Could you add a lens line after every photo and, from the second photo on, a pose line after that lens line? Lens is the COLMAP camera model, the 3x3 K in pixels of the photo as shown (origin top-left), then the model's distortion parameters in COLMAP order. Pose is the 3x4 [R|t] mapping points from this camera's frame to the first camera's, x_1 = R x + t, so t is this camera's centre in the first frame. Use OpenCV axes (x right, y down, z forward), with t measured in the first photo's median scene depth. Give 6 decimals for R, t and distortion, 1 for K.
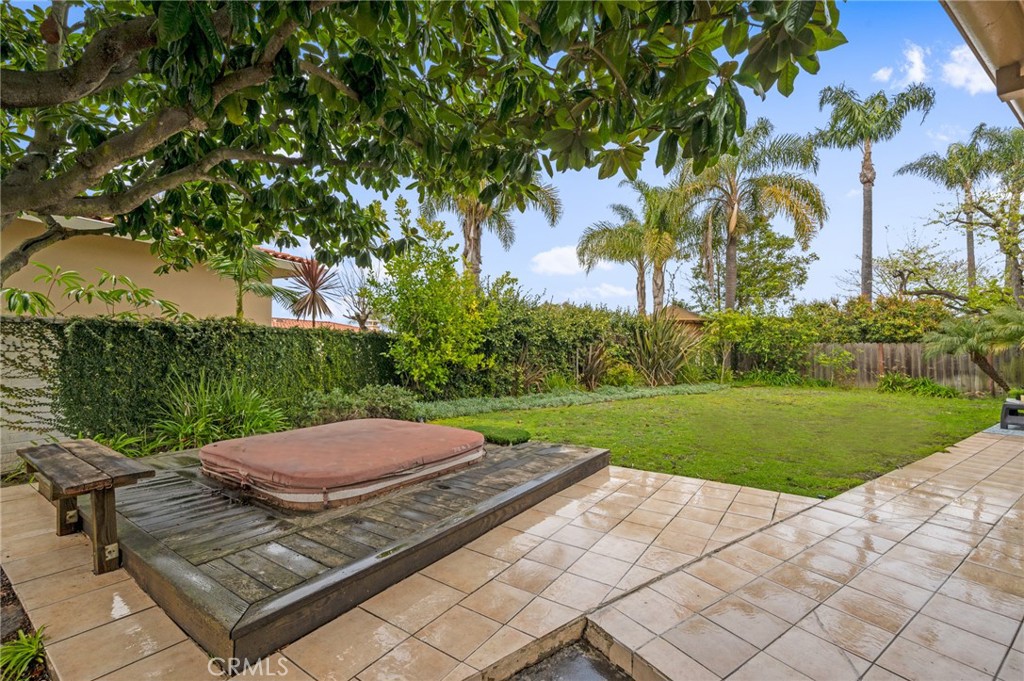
lens RADIAL K [[438.0, 0, 508.7], [0, 438.0, 339.1], [0, 0, 1]] dist [-0.004541, 0.001117]
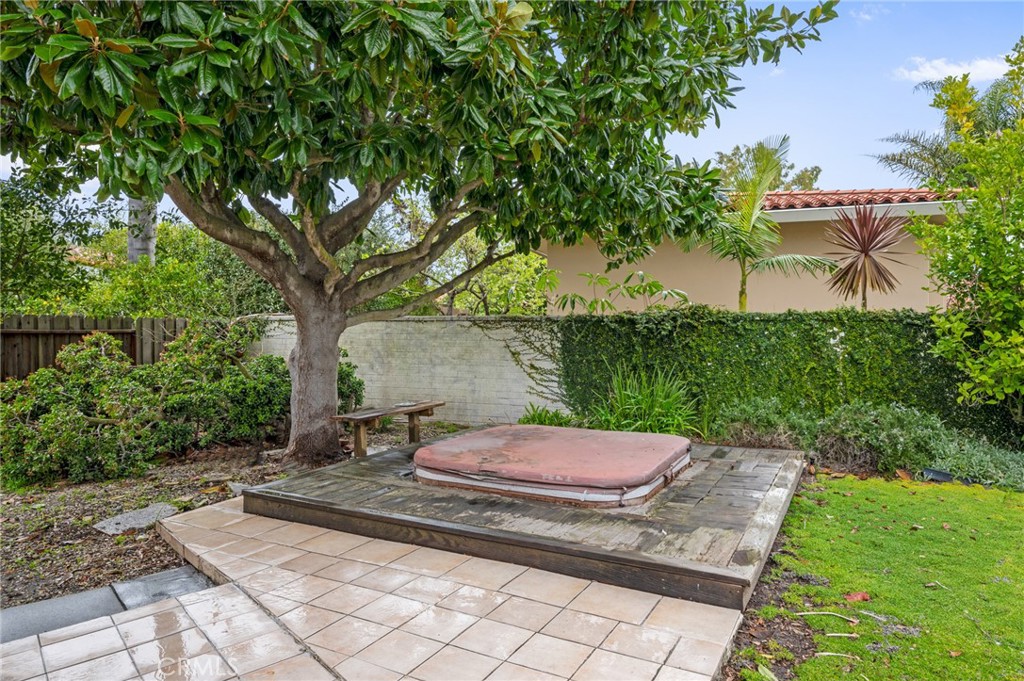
lens RADIAL K [[616.7, 0, 511.9], [0, 616.7, 337.4], [0, 0, 1]] dist [0.000253, 0.000373]
pose [[0.128083, 0.013293, -0.991674, 0.301422], [0.022883, 0.999604, 0.016355, -0.006929], [0.991499, -0.024787, 0.127728, 0.243121]]
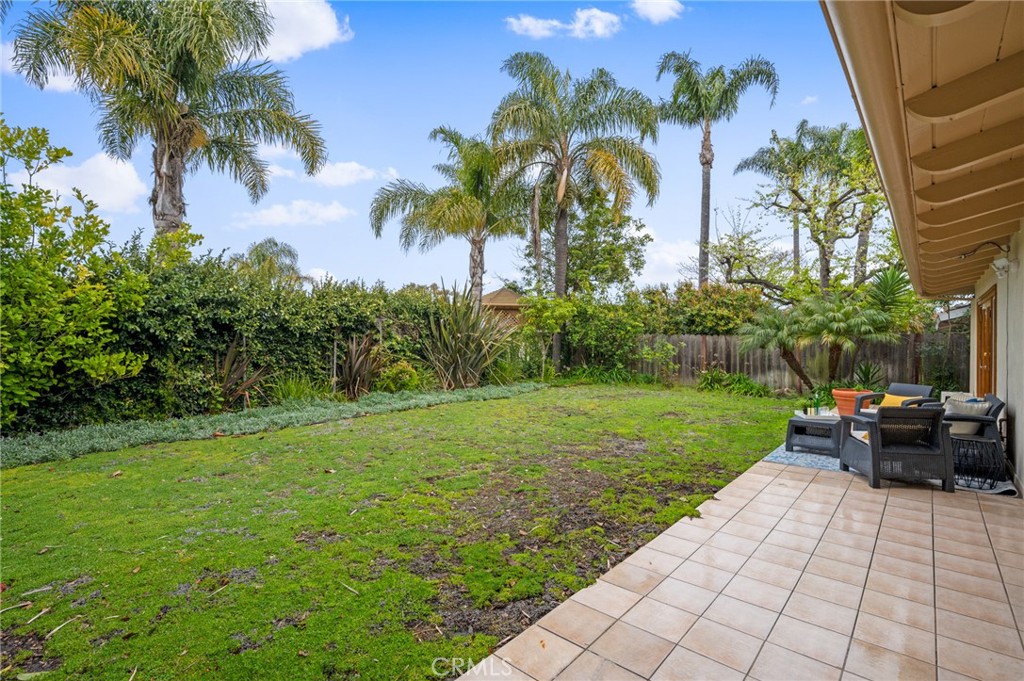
lens RADIAL K [[473.4, 0, 511.1], [0, 473.4, 339.2], [0, 0, 1]] dist [-0.004936, 0.000286]
pose [[0.966458, 0.002150, 0.256817, 0.217228], [-0.009908, 0.999533, 0.028916, -0.007073], [-0.256635, -0.030491, 0.966027, 0.157593]]
